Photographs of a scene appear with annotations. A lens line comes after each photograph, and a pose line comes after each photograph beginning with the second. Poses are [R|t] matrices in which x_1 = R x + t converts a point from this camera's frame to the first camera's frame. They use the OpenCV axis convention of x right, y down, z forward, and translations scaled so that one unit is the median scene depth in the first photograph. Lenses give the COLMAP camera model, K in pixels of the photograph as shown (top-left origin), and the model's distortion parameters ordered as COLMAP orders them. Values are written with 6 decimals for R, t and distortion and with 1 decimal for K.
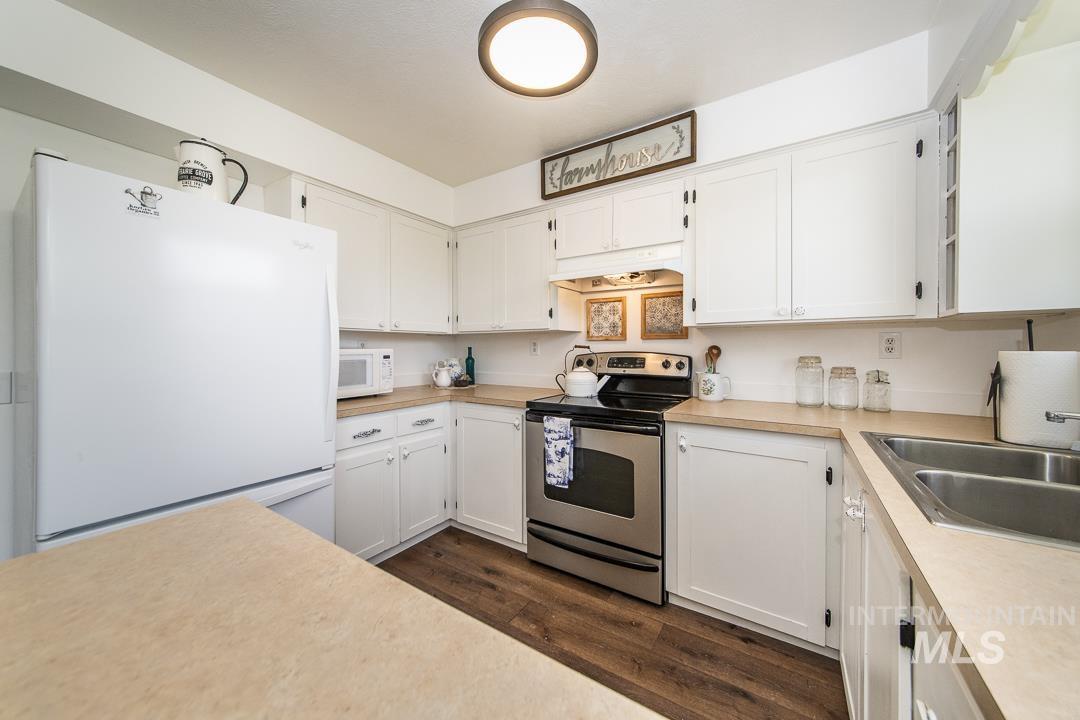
lens RADIAL K [[386.8, 0, 543.2], [0, 386.8, 350.7], [0, 0, 1]] dist [0.008926, -0.000017]
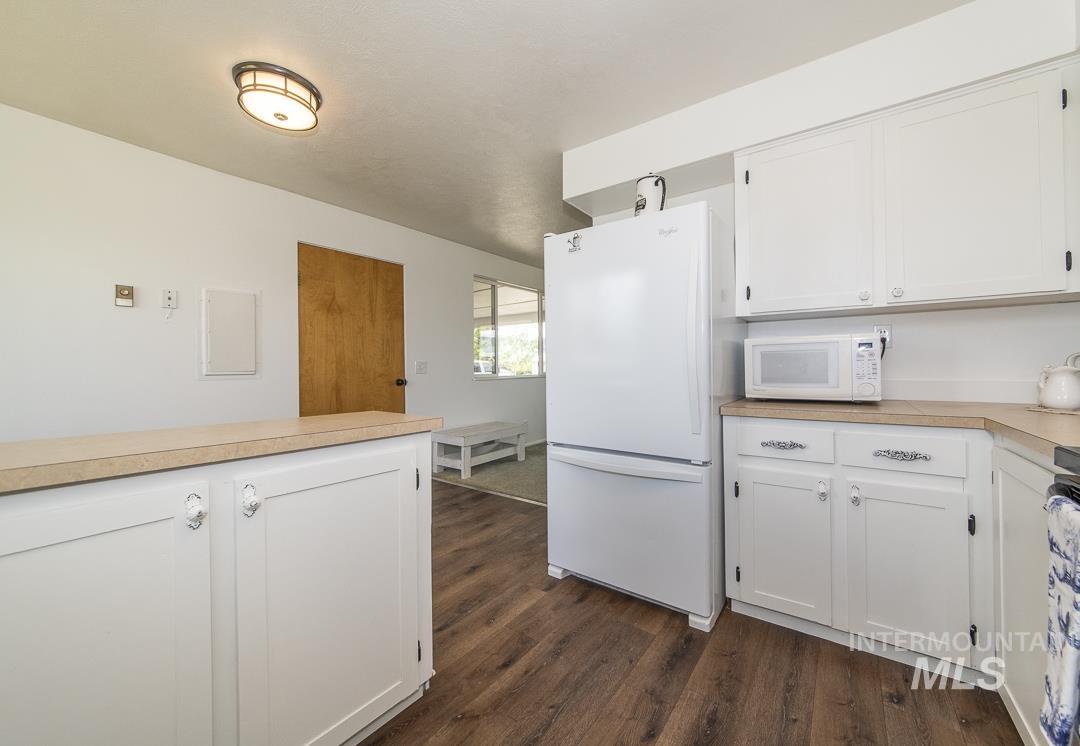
lens RADIAL K [[408.4, 0, 562.9], [0, 408.4, 368.6], [0, 0, 1]] dist [-0.000158, 0.000030]
pose [[-0.028526, -0.002591, -0.999590, 0.315774], [-0.001496, 0.999996, -0.002549, 0.061344], [0.999592, 0.001423, -0.028530, 0.539151]]
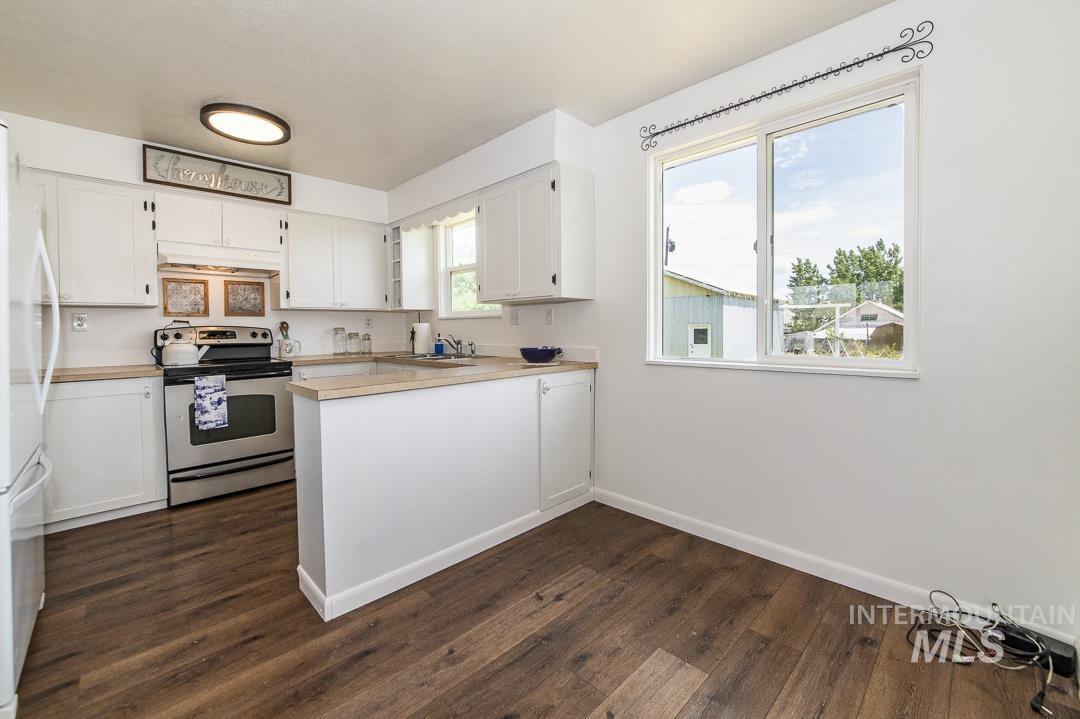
lens RADIAL K [[430.9, 0, 516.8], [0, 430.9, 338.1], [0, 0, 1]] dist [-0.014373, 0.000062]
pose [[0.240631, -0.022900, 0.970346, -0.953837], [0.017114, 0.999666, 0.019348, 0.033947], [-0.970466, 0.011950, 0.240943, -0.278204]]
